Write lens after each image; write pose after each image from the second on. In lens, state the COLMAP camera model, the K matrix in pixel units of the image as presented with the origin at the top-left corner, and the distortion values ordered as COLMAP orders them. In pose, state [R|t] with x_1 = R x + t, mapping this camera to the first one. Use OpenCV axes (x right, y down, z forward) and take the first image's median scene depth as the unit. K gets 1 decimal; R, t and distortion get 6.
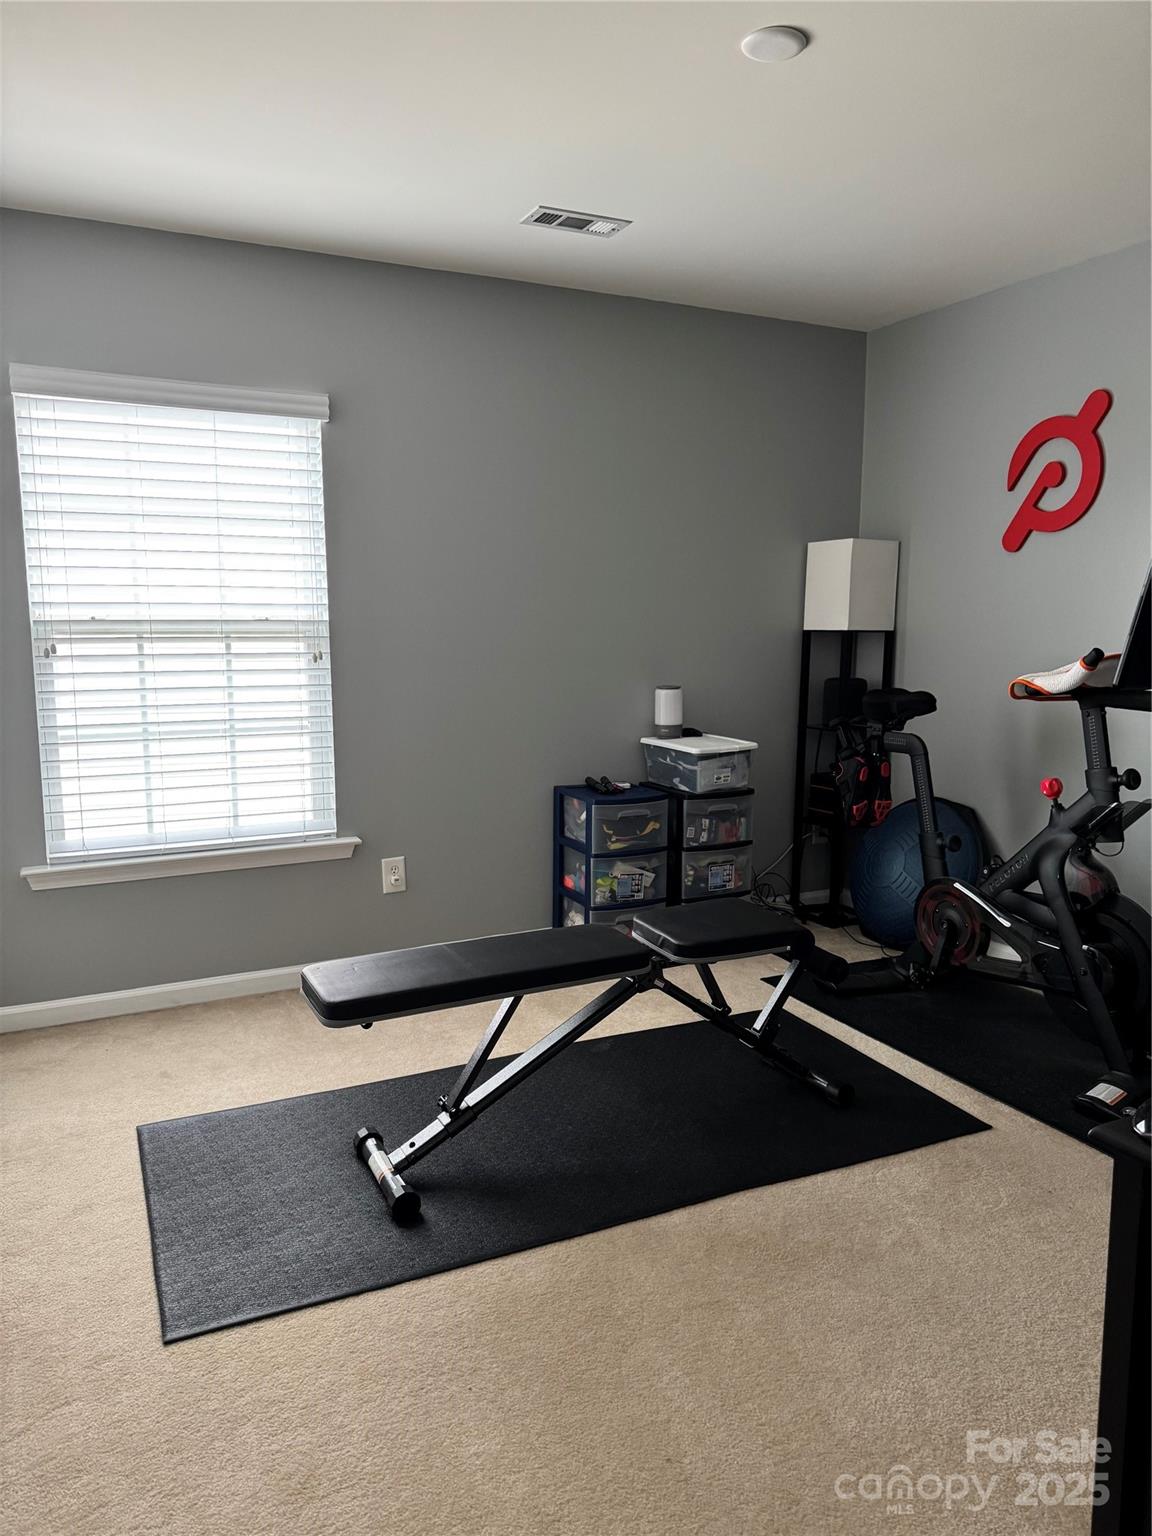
lens RADIAL K [[1076.1, 0, 565.3], [0, 1076.1, 774.4], [0, 0, 1]] dist [0.093681, -0.149866]
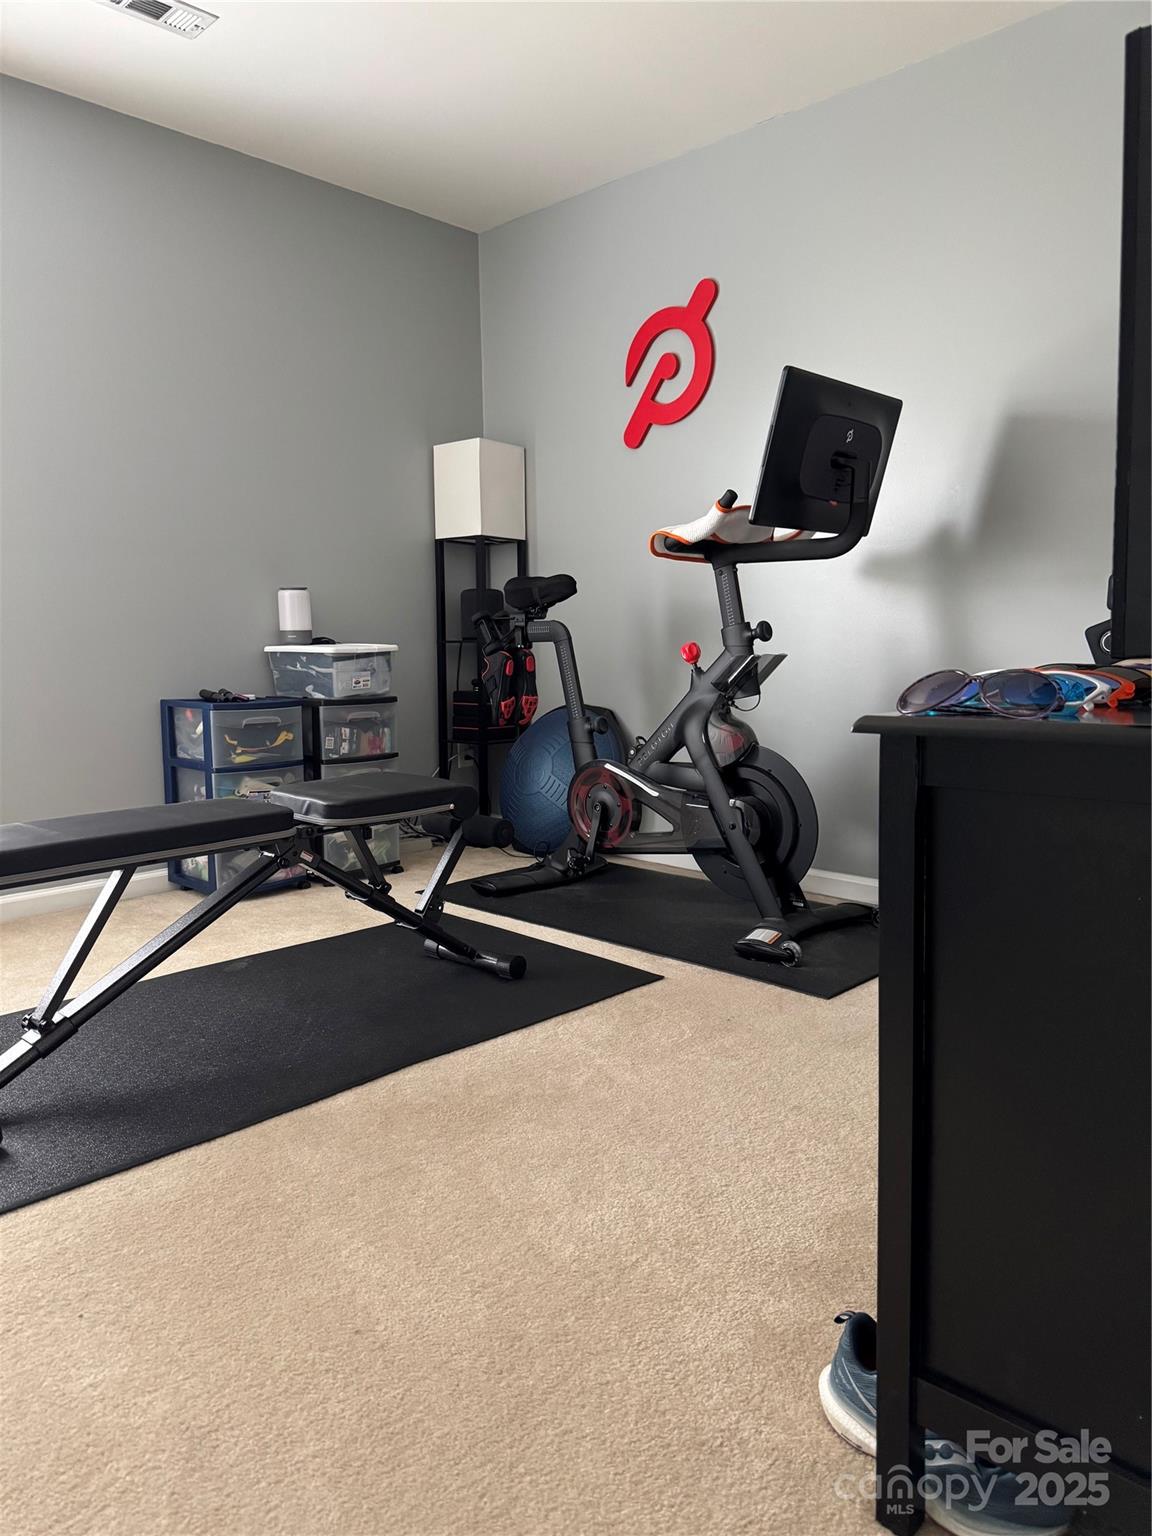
lens RADIAL K [[1076.1, 0, 565.3], [0, 1076.1, 774.4], [0, 0, 1]] dist [0.093681, -0.149866]
pose [[0.939930, -0.050257, 0.337648, -0.005405], [0.059315, 0.998102, -0.016558, 0.134427], [-0.336175, 0.035591, 0.941127, 0.104993]]
